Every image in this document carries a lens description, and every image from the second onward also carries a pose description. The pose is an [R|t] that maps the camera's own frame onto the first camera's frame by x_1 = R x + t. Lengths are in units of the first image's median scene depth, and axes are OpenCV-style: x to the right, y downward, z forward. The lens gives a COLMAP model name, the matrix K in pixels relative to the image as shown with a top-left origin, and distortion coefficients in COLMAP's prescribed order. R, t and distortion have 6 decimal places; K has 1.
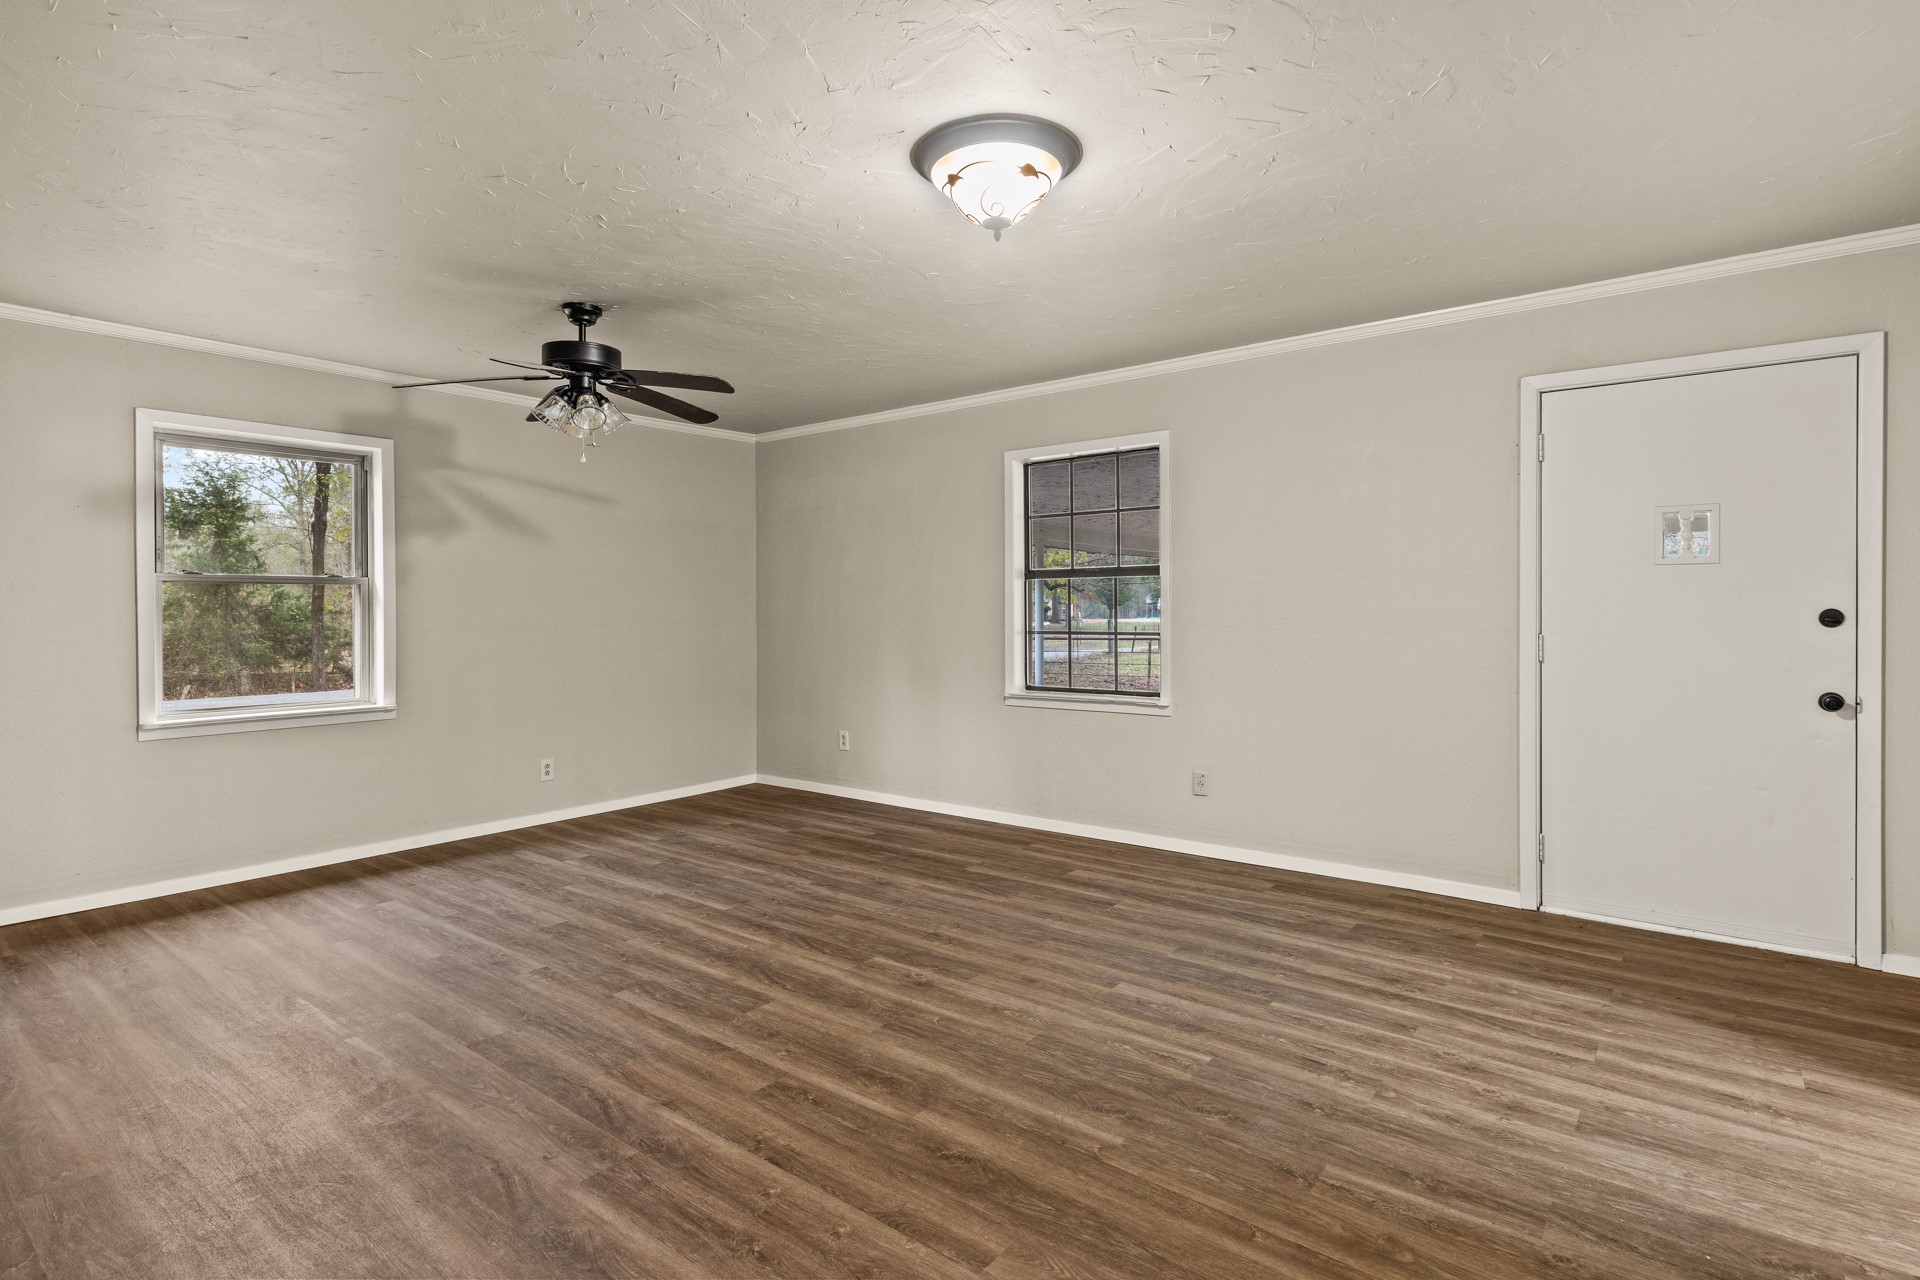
lens RADIAL K [[961.8, 0, 967.2], [0, 961.8, 630.3], [0, 0, 1]] dist [-0.002452, -0.001252]
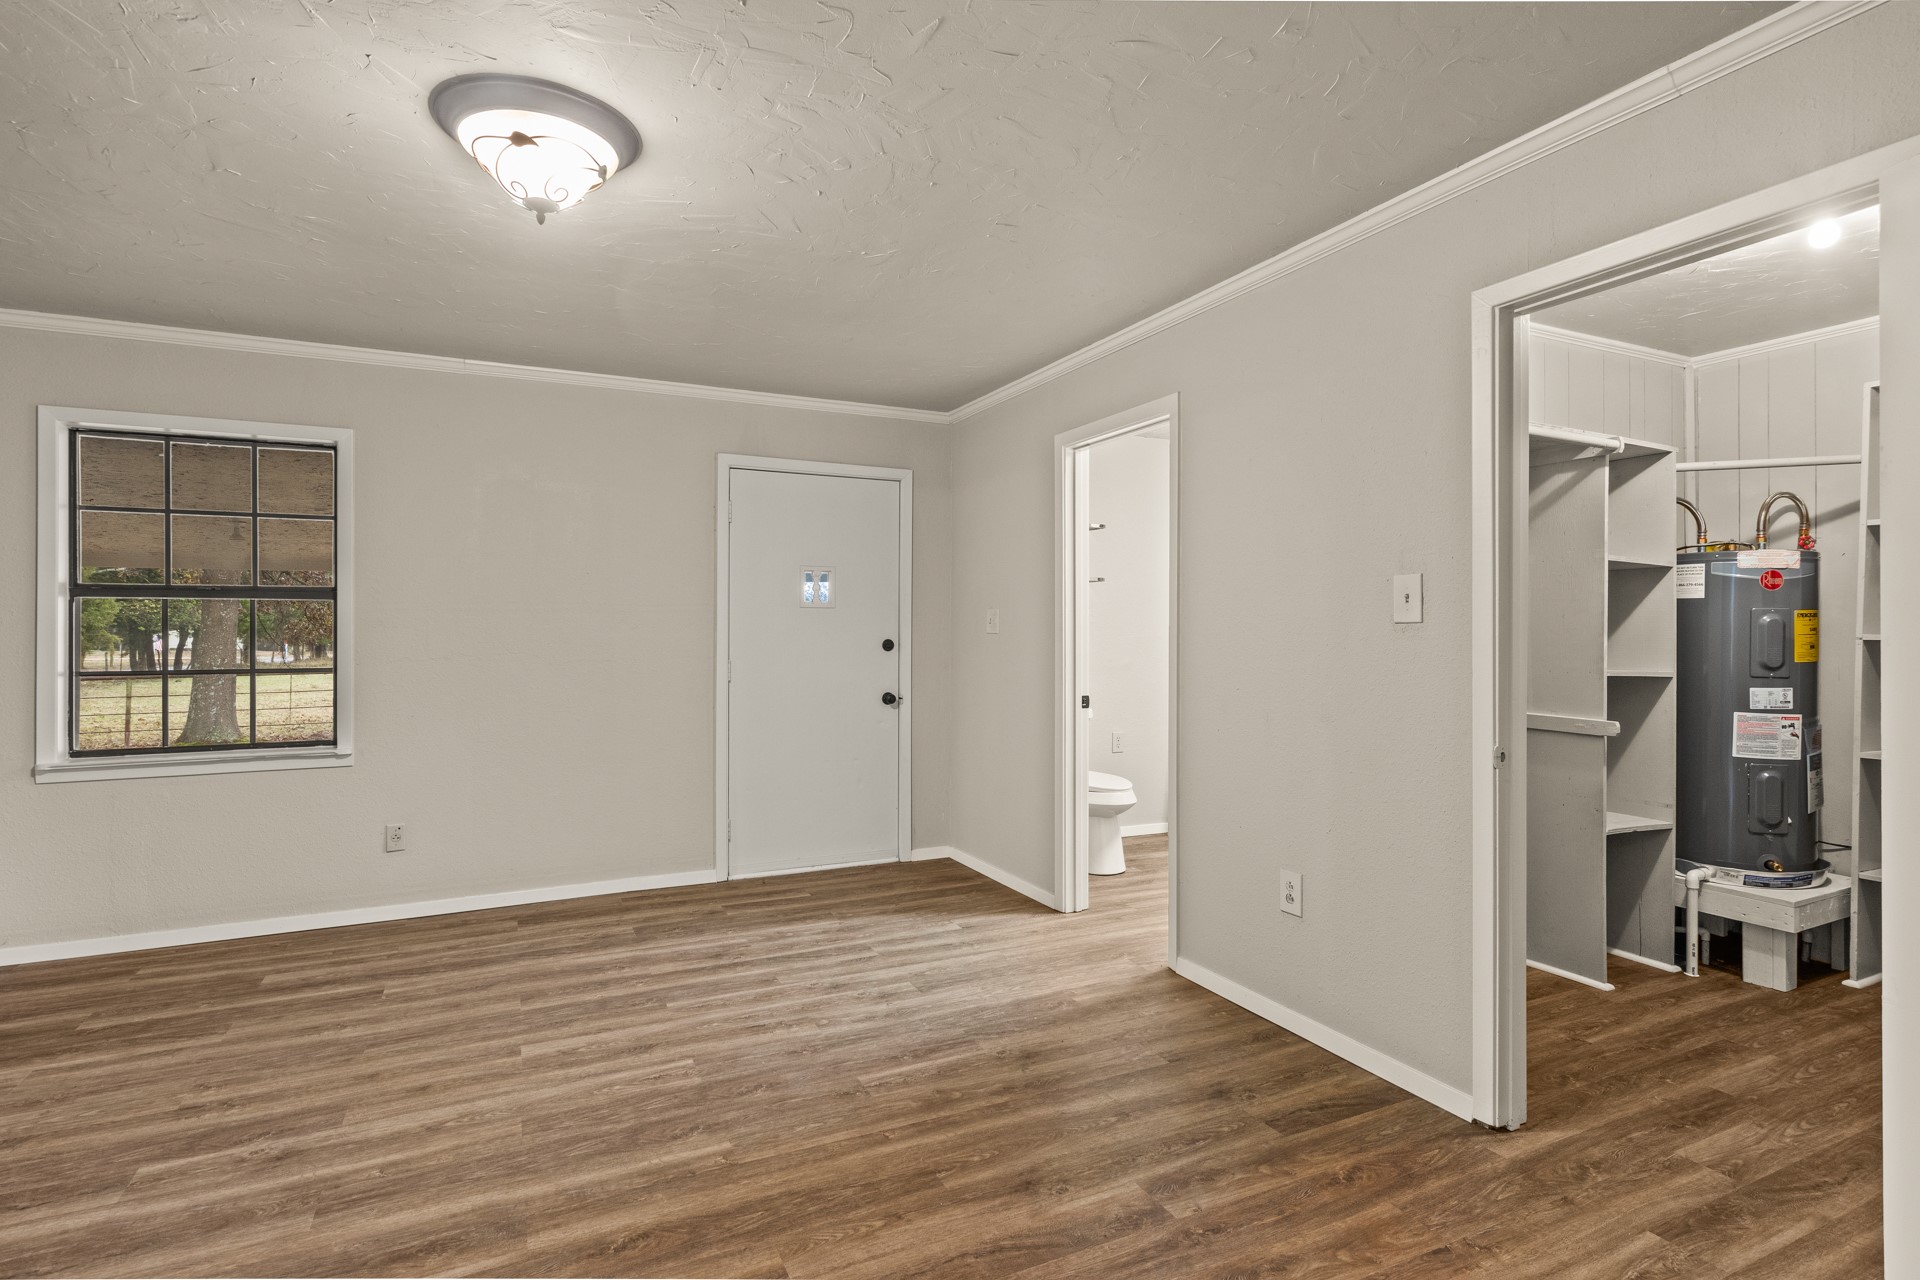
lens RADIAL K [[961.8, 0, 965.2], [0, 961.8, 655.2], [0, 0, 1]] dist [-0.002452, -0.001252]
pose [[0.420393, -0.016319, 0.907195, -0.501044], [0.019936, 0.999763, 0.008746, -0.007835], [-0.907123, 0.014409, 0.420619, 0.229206]]
